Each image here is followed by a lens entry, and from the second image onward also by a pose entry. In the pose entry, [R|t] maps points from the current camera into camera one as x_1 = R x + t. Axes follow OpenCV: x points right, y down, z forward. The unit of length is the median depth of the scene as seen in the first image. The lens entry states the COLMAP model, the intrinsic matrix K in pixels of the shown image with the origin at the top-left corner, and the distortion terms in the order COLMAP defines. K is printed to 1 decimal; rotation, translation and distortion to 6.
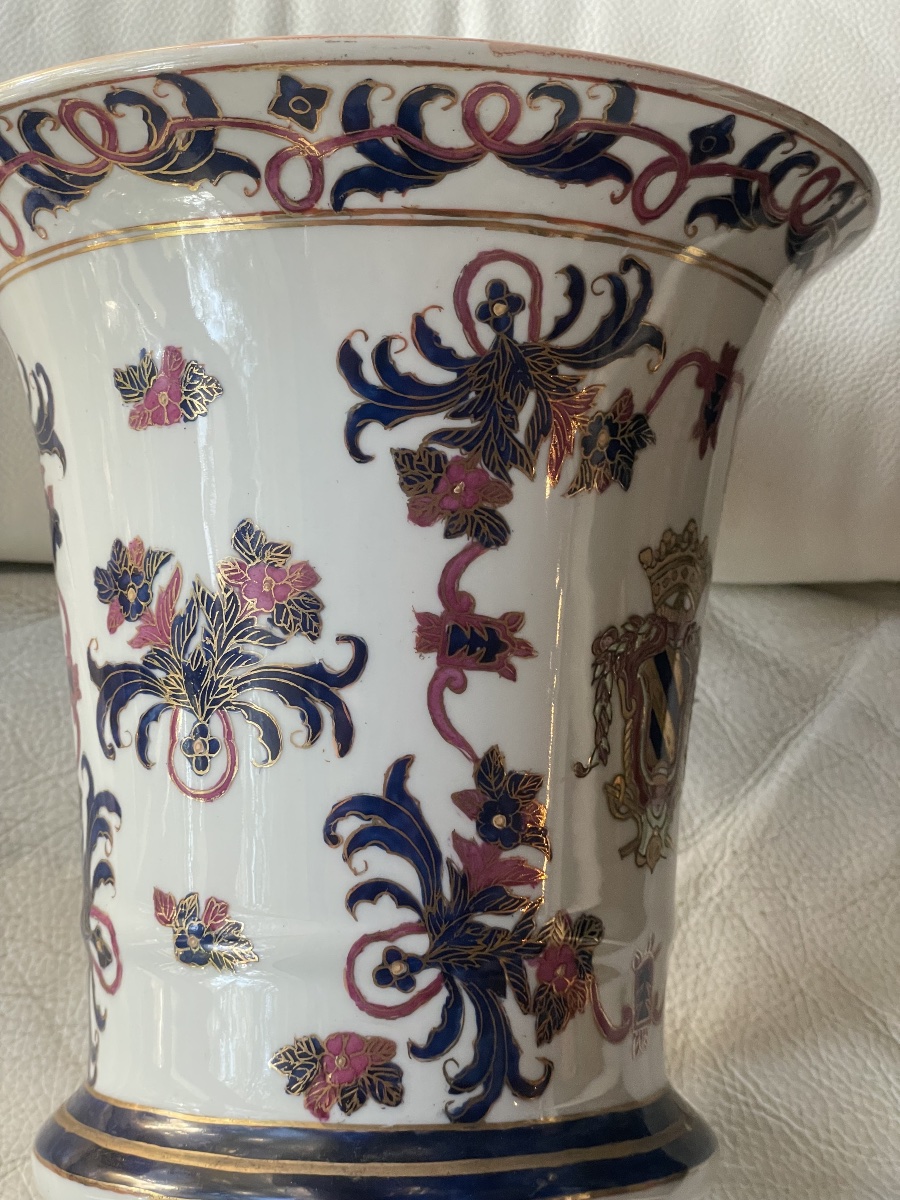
lens RADIAL K [[1809.7, 0, 450.0], [0, 1809.7, 600.0], [0, 0, 1]] dist [0.000008, -0.037490]
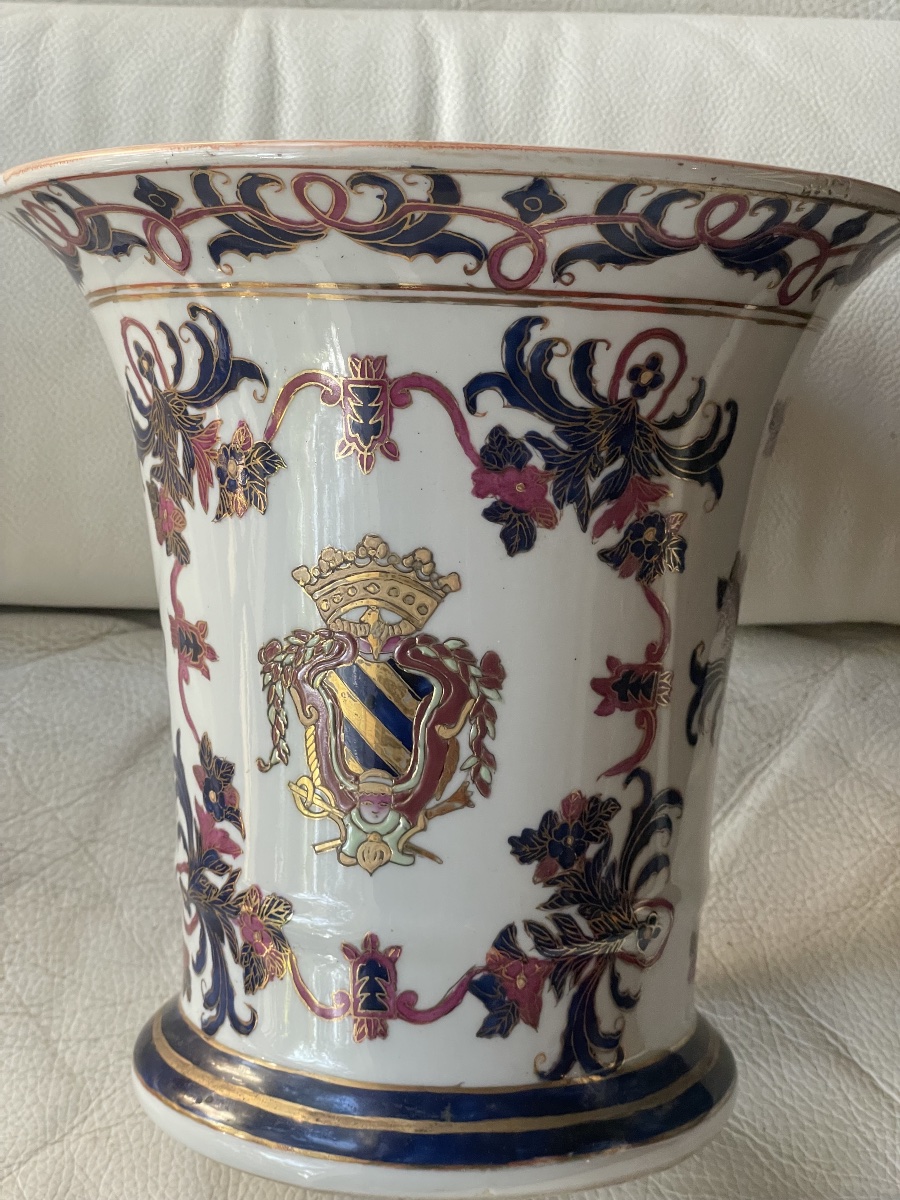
lens RADIAL K [[1809.7, 0, 450.0], [0, 1809.7, 600.0], [0, 0, 1]] dist [0.000008, -0.037490]
pose [[0.295150, 0.086375, -0.951539, 1.171530], [0.046711, 0.993410, 0.104665, -0.119123], [0.954308, -0.075339, 0.289170, 0.812207]]
